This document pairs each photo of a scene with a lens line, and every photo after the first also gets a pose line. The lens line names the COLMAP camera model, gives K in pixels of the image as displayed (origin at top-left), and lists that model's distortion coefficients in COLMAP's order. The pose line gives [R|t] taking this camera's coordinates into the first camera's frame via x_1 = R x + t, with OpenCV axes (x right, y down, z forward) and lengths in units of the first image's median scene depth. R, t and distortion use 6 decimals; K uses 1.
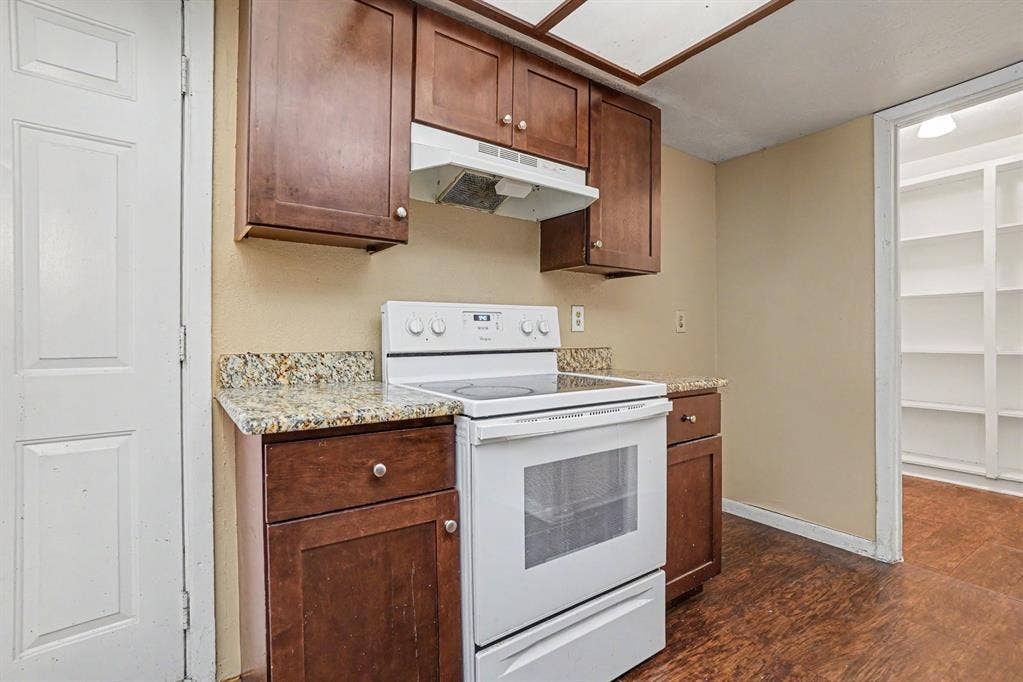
lens RADIAL K [[508.5, 0, 514.9], [0, 508.5, 335.6], [0, 0, 1]] dist [-0.012956, 0.004263]
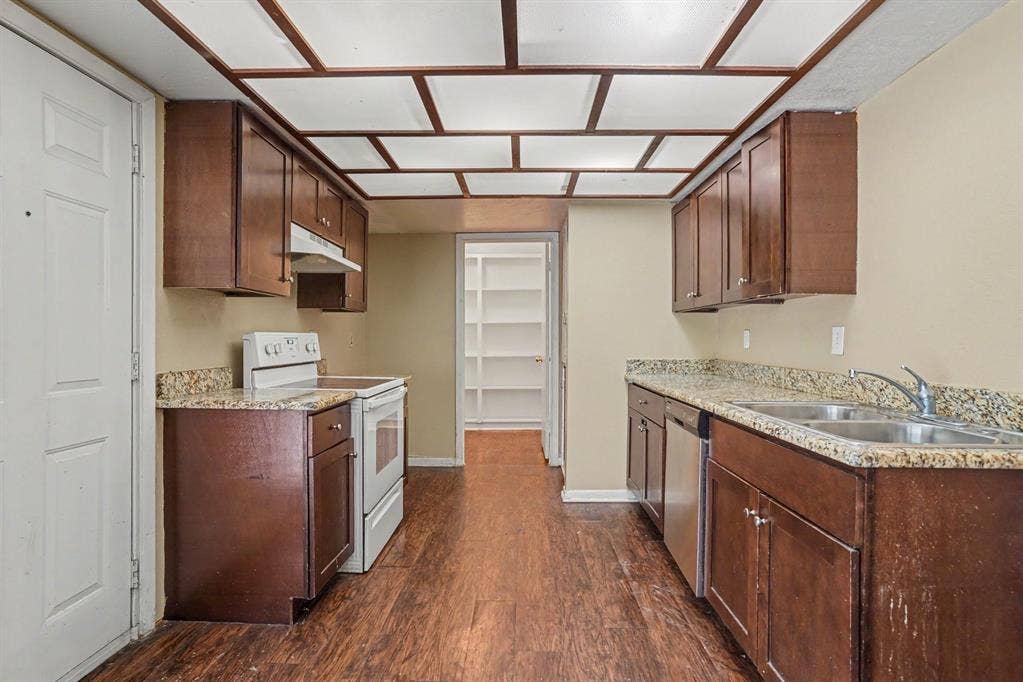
lens RADIAL K [[508.5, 0, 509.2], [0, 508.5, 341.8], [0, 0, 1]] dist [-0.012956, 0.004263]
pose [[0.615757, -0.001078, 0.787936, -0.944653], [-0.001281, 0.999996, 0.002369, -0.045036], [-0.787935, -0.002468, 0.615753, -0.478090]]
